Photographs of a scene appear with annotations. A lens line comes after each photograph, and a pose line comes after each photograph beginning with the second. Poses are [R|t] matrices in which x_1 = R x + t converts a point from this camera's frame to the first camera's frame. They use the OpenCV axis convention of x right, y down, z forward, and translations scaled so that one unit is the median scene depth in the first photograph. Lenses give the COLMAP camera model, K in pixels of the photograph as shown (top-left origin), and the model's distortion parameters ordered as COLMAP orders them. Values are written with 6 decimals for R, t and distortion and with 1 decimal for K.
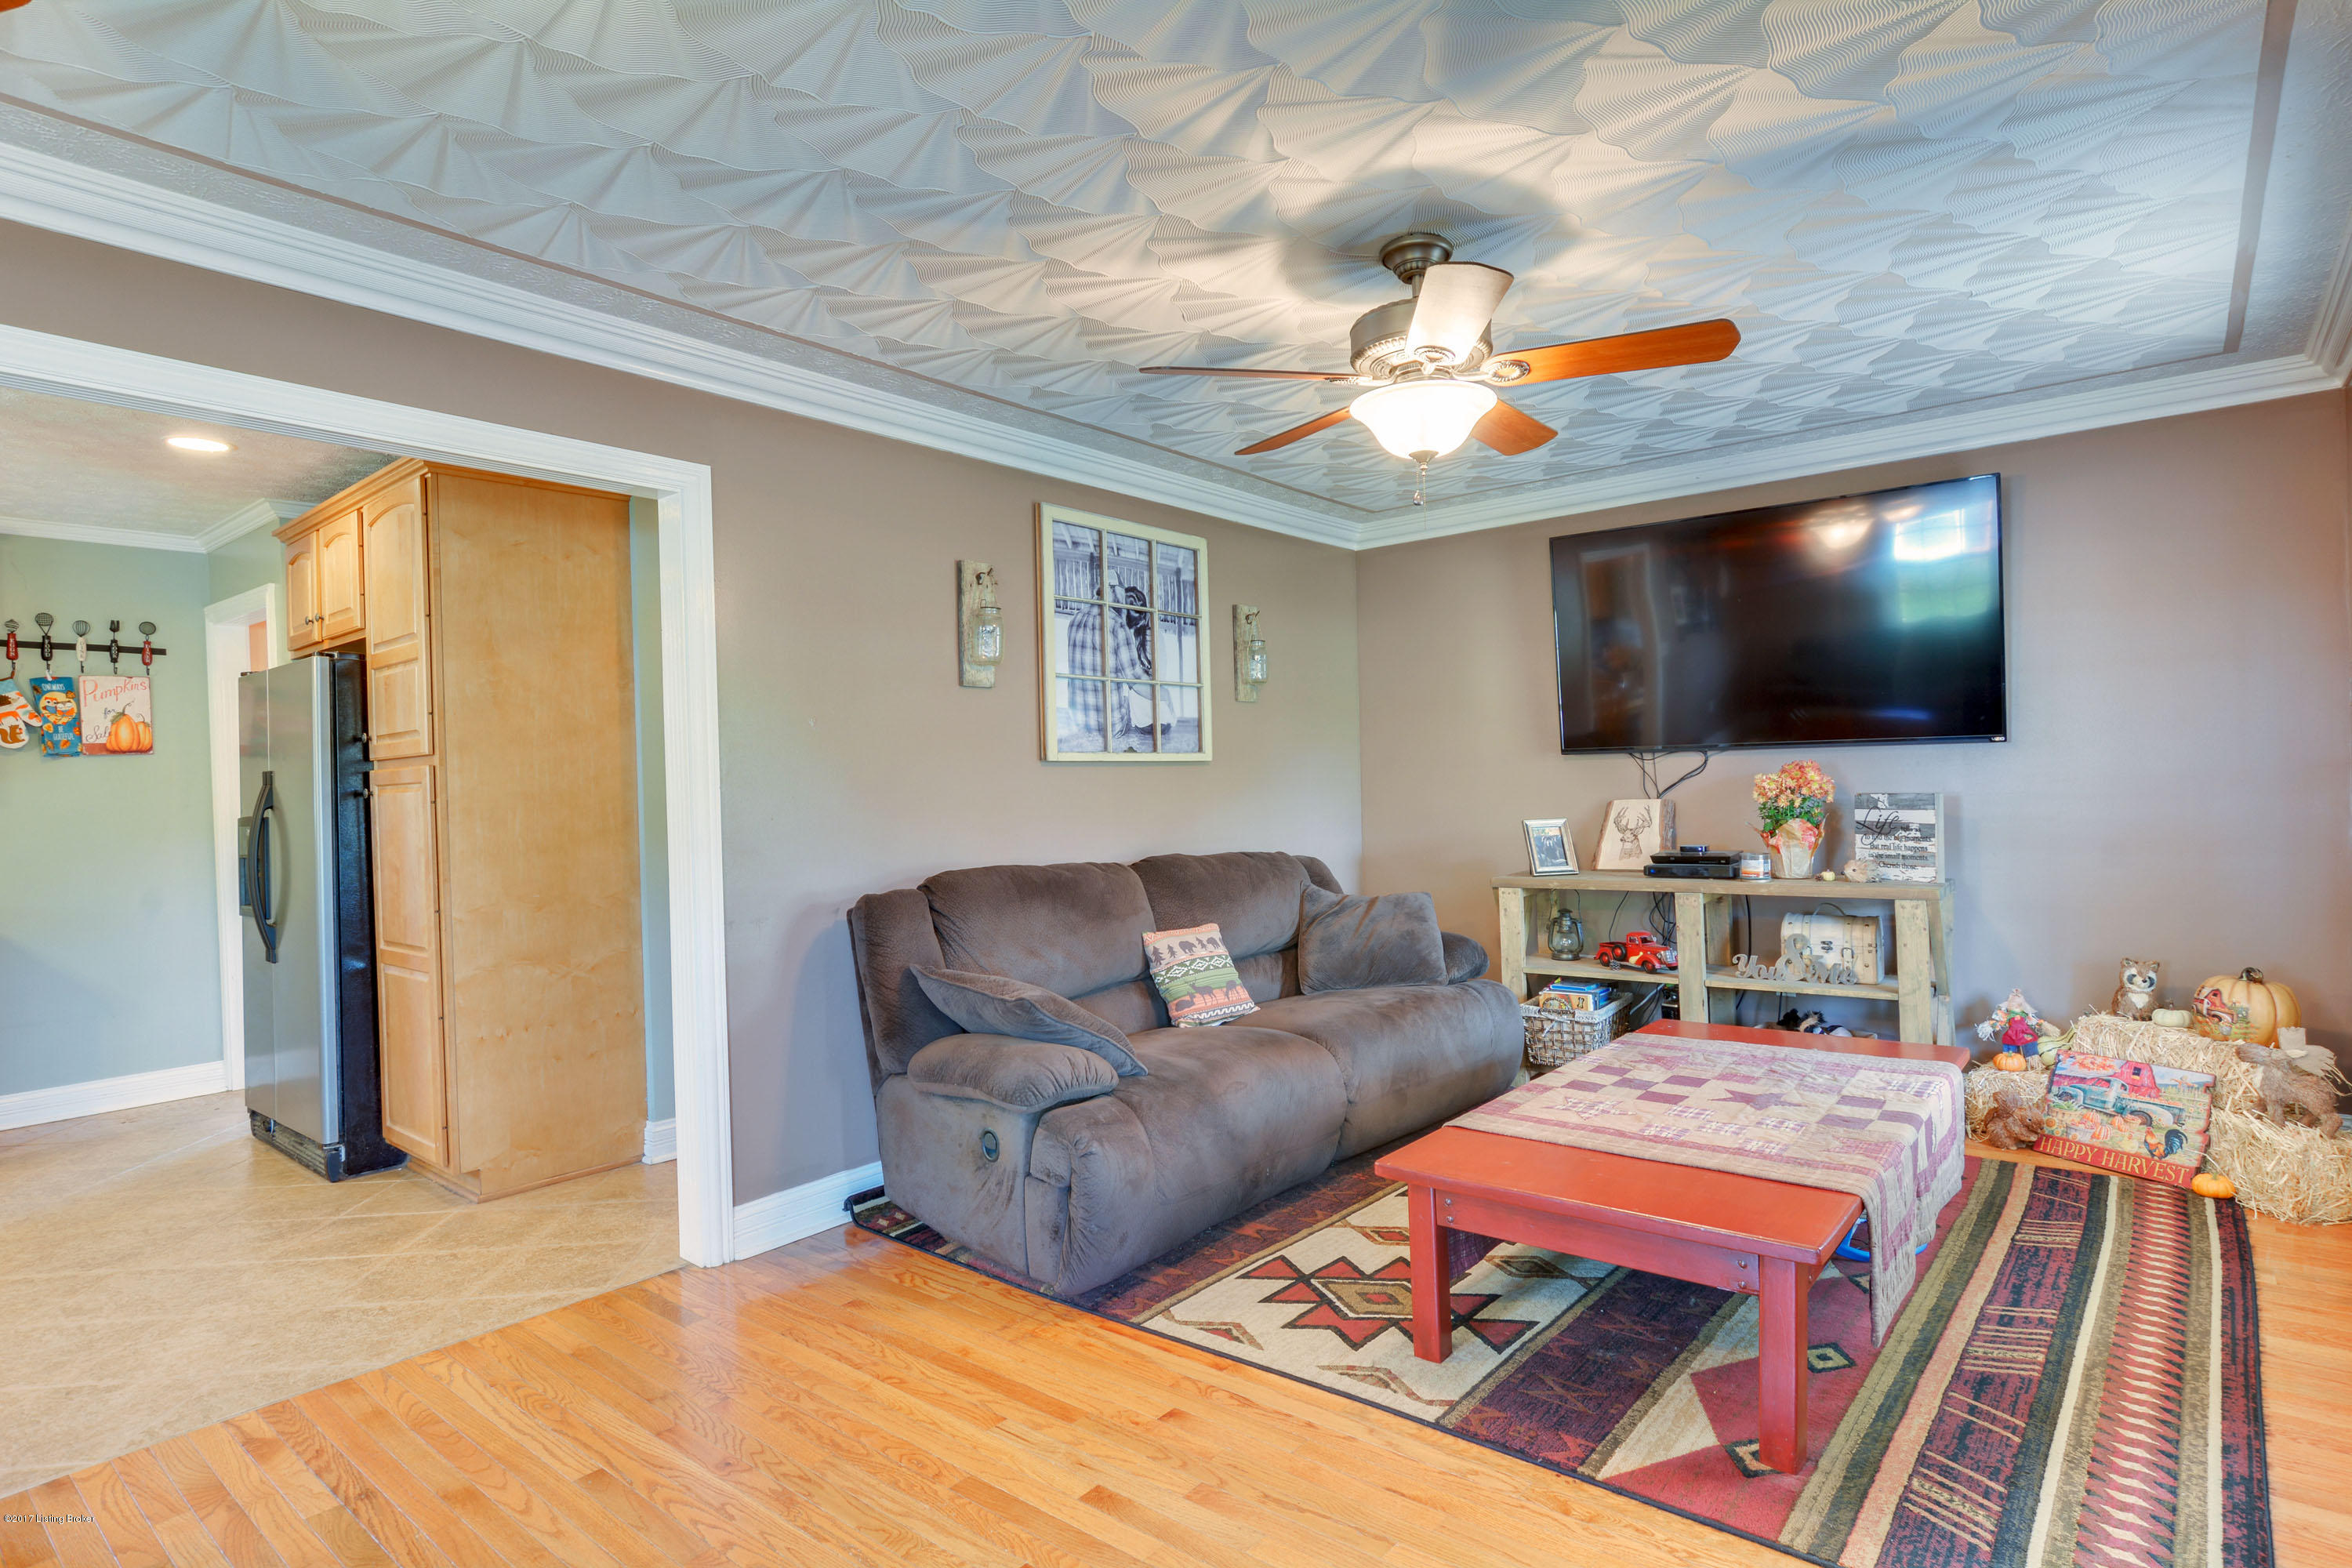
lens RADIAL K [[1218.0, 0, 1177.5], [0, 1218.0, 784.7], [0, 0, 1]] dist [0.001420, 0.000323]
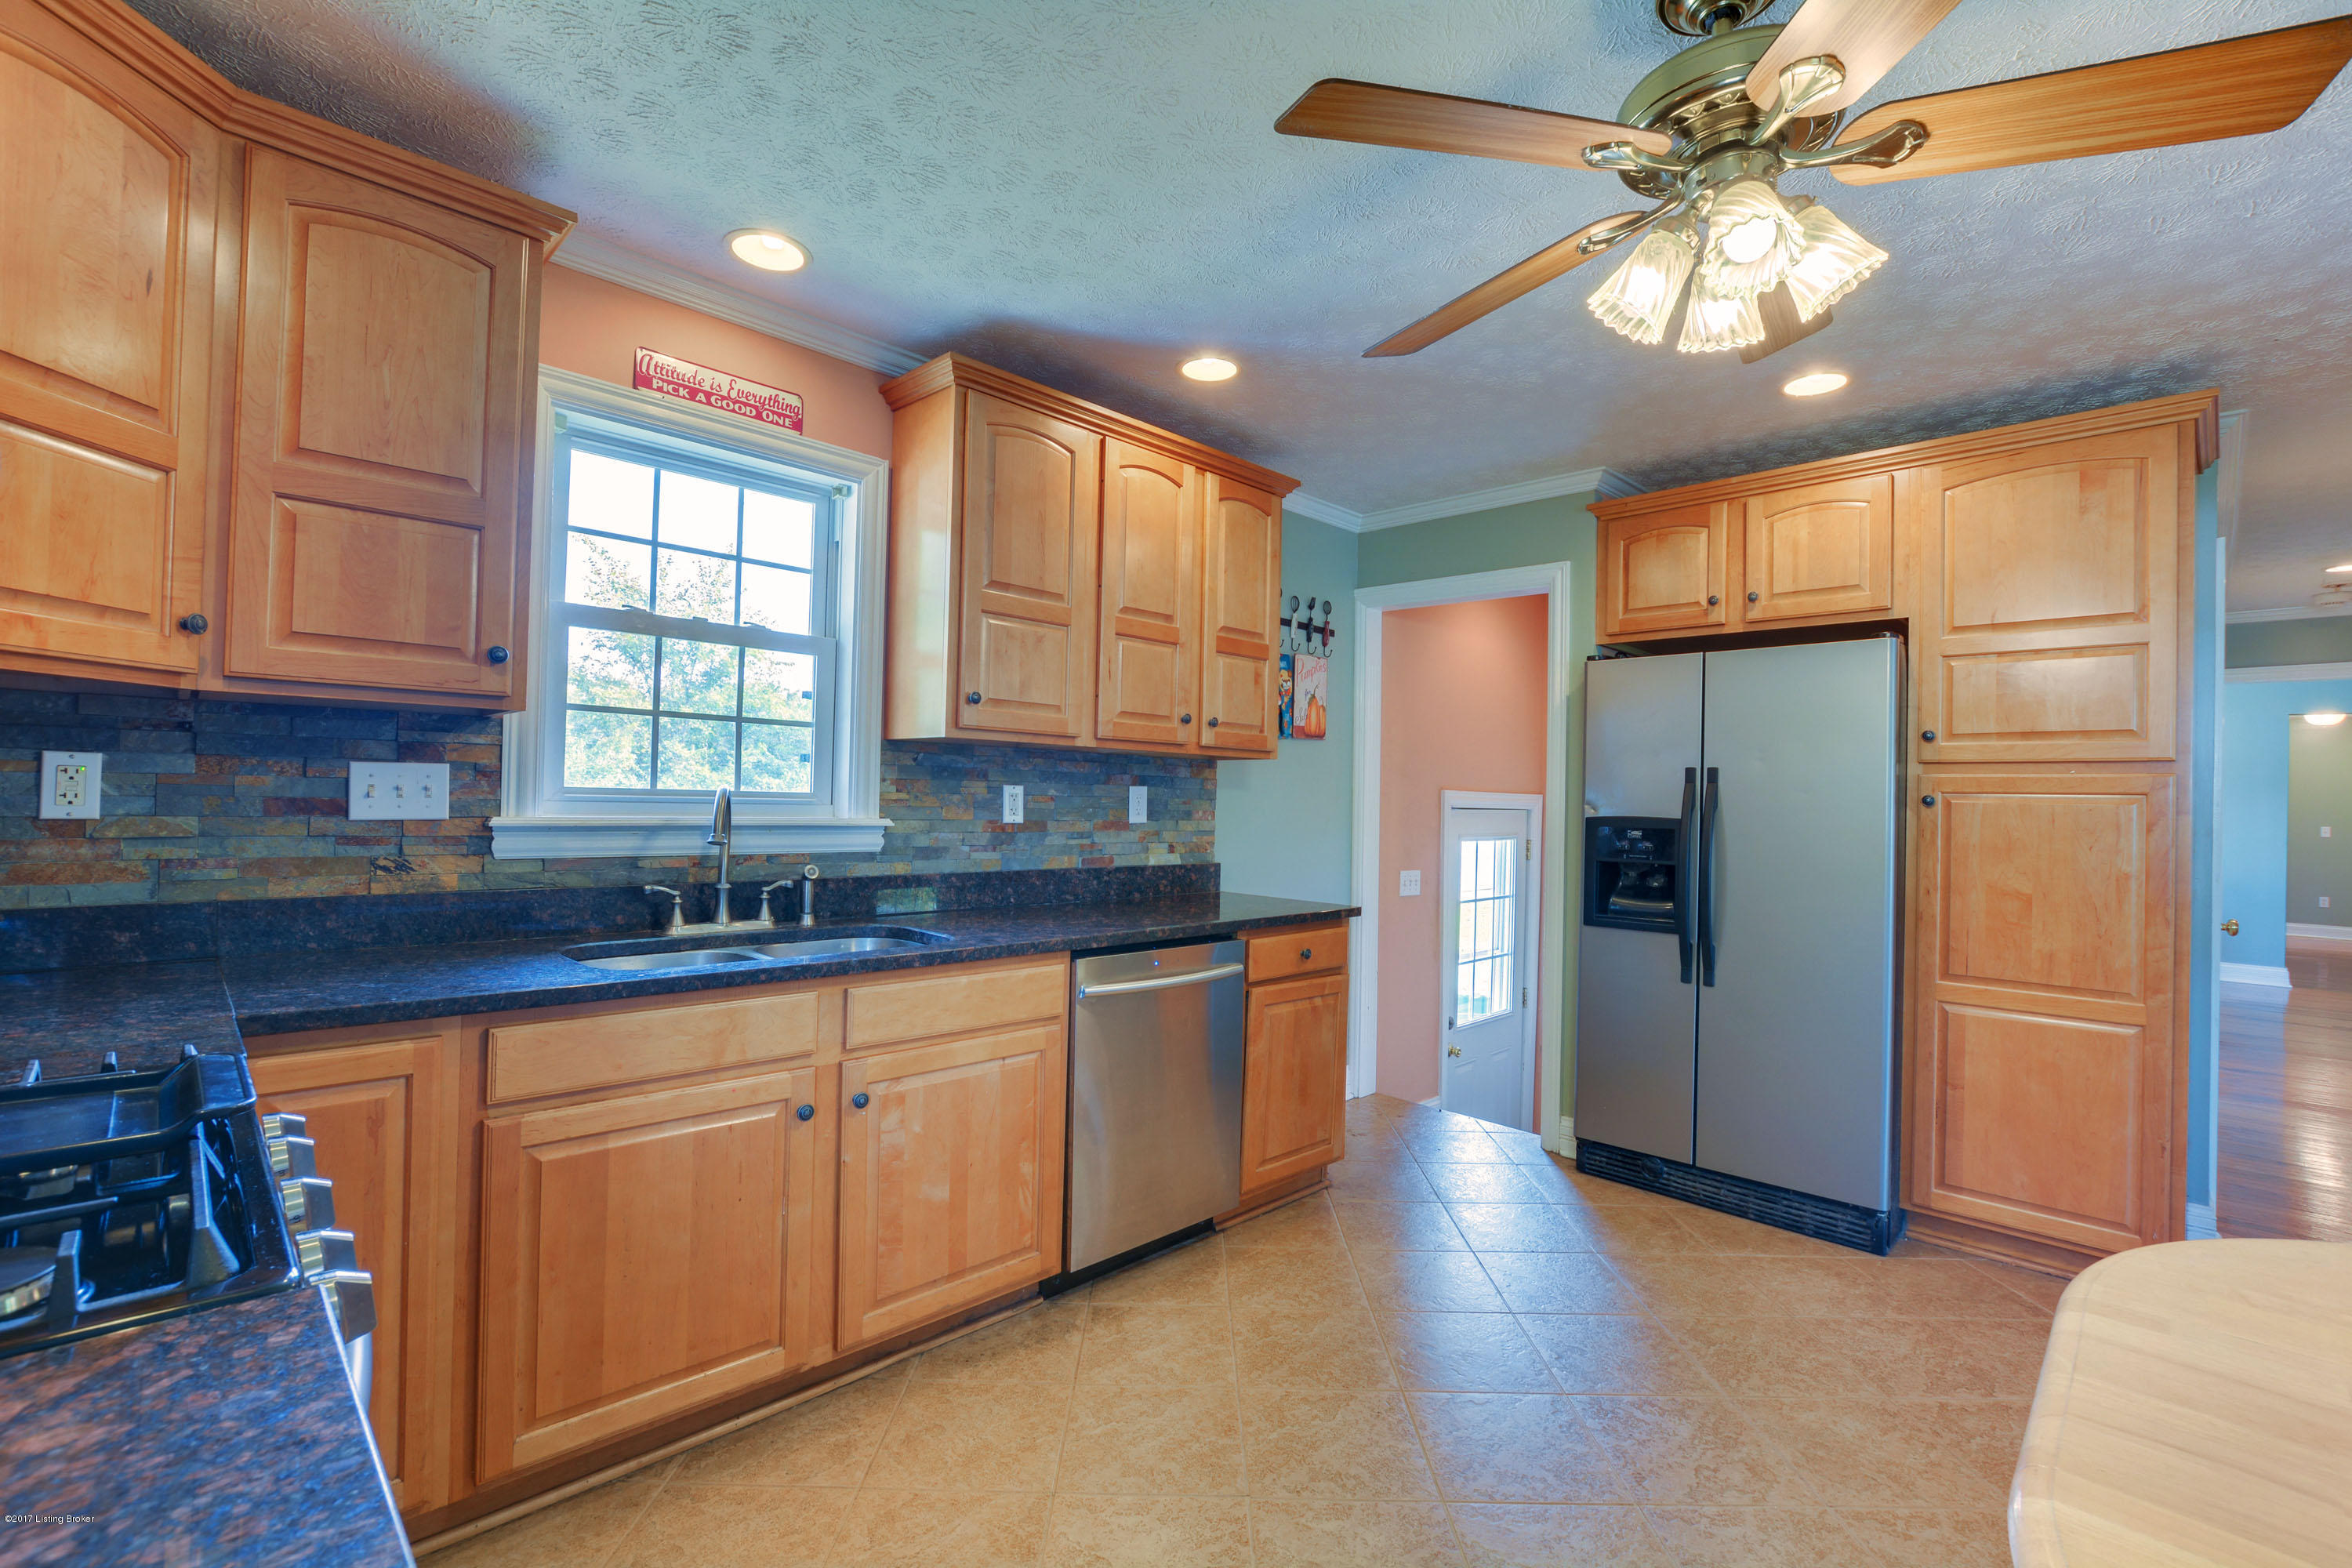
lens RADIAL K [[1036.6, 0, 1174.8], [0, 1036.6, 784.2], [0, 0, 1]] dist [-0.005335, 0.000132]
pose [[0.994615, 0.053425, -0.088806, -0.905853], [-0.054285, 0.998499, -0.007299, 0.022958], [0.088283, 0.012081, 0.996022, 0.185313]]
